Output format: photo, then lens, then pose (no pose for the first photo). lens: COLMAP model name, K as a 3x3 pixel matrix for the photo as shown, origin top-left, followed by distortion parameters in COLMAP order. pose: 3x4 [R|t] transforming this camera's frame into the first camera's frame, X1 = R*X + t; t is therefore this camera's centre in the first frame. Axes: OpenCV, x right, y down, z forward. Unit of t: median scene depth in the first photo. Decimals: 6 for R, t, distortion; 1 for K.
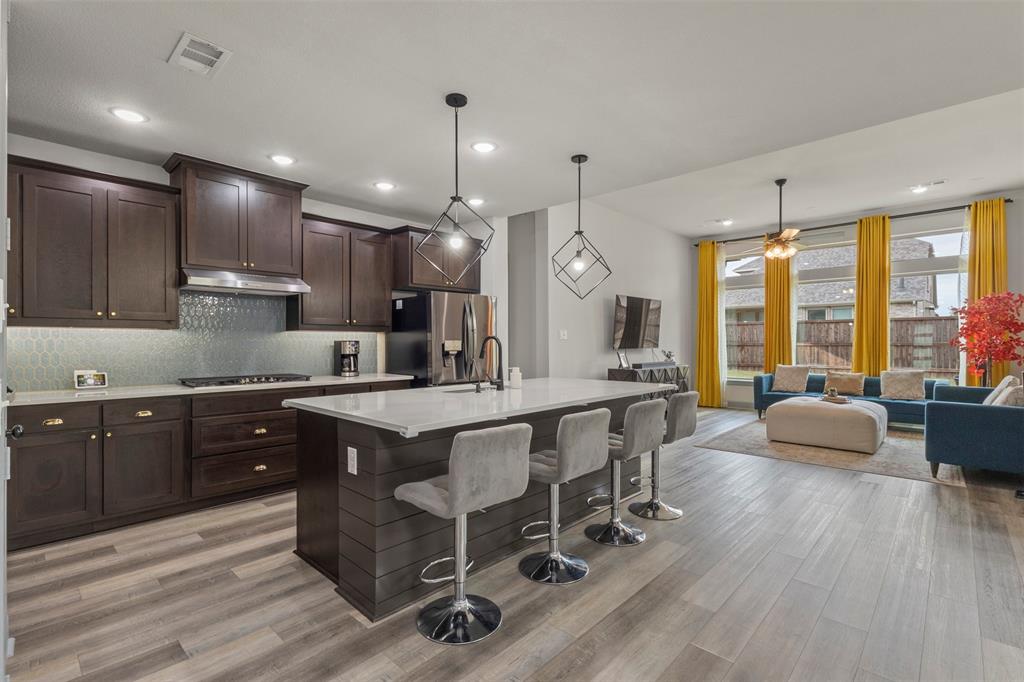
lens RADIAL K [[475.5, 0, 504.8], [0, 475.5, 344.7], [0, 0, 1]] dist [-0.003058, -0.000154]
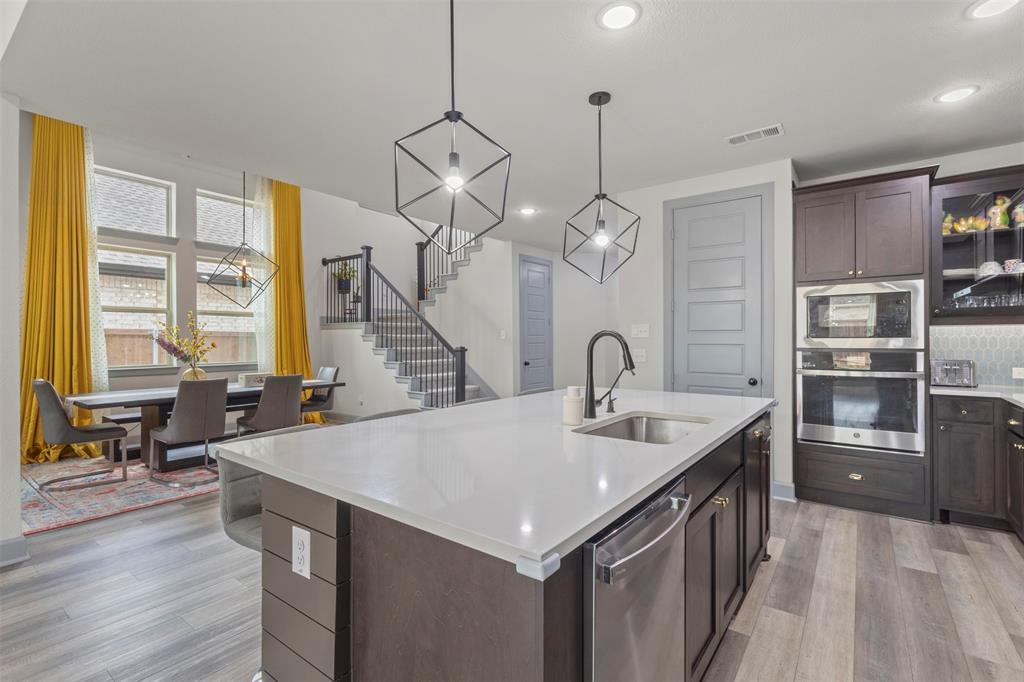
lens RADIAL K [[475.5, 0, 499.6], [0, 475.5, 334.2], [0, 0, 1]] dist [-0.003058, -0.000154]
pose [[-0.993914, 0.002216, -0.110134, 0.090112], [0.002805, 0.999983, -0.005192, -0.006121], [0.110121, -0.005469, -0.993903, 0.823897]]
